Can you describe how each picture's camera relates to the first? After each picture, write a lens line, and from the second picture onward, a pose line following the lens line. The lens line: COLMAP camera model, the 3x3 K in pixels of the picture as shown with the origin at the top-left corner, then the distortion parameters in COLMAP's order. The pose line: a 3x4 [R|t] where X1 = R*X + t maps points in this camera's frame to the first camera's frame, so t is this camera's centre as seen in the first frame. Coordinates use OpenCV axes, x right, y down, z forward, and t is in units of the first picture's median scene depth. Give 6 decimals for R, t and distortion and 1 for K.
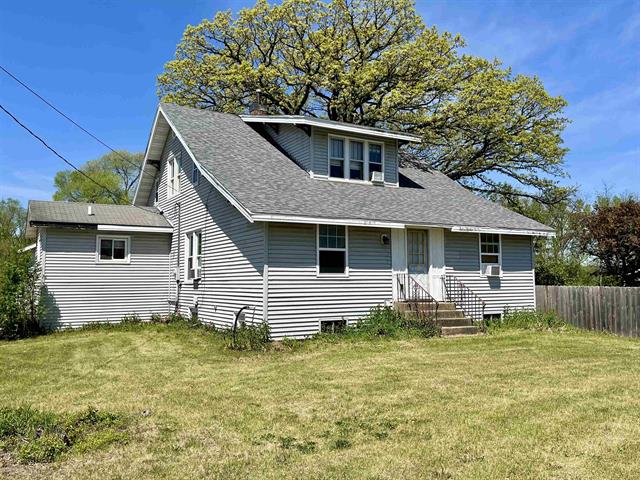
lens RADIAL K [[537.9, 0, 319.7], [0, 537.9, 240.4], [0, 0, 1]] dist [0.088956, 0.000395]
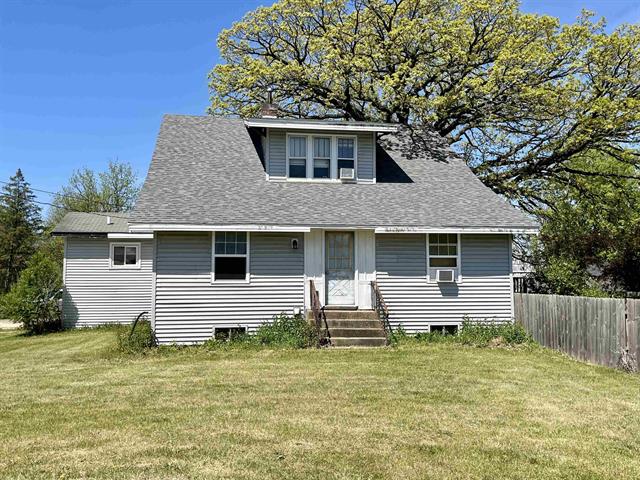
lens RADIAL K [[607.3, 0, 319.8], [0, 607.3, 239.2], [0, 0, 1]] dist [0.117930, 0.000000]
pose [[0.928551, -0.022810, -0.370502, 0.528222], [0.025401, 0.999675, 0.002115, -0.010773], [0.370334, -0.011375, 0.928829, 0.015825]]
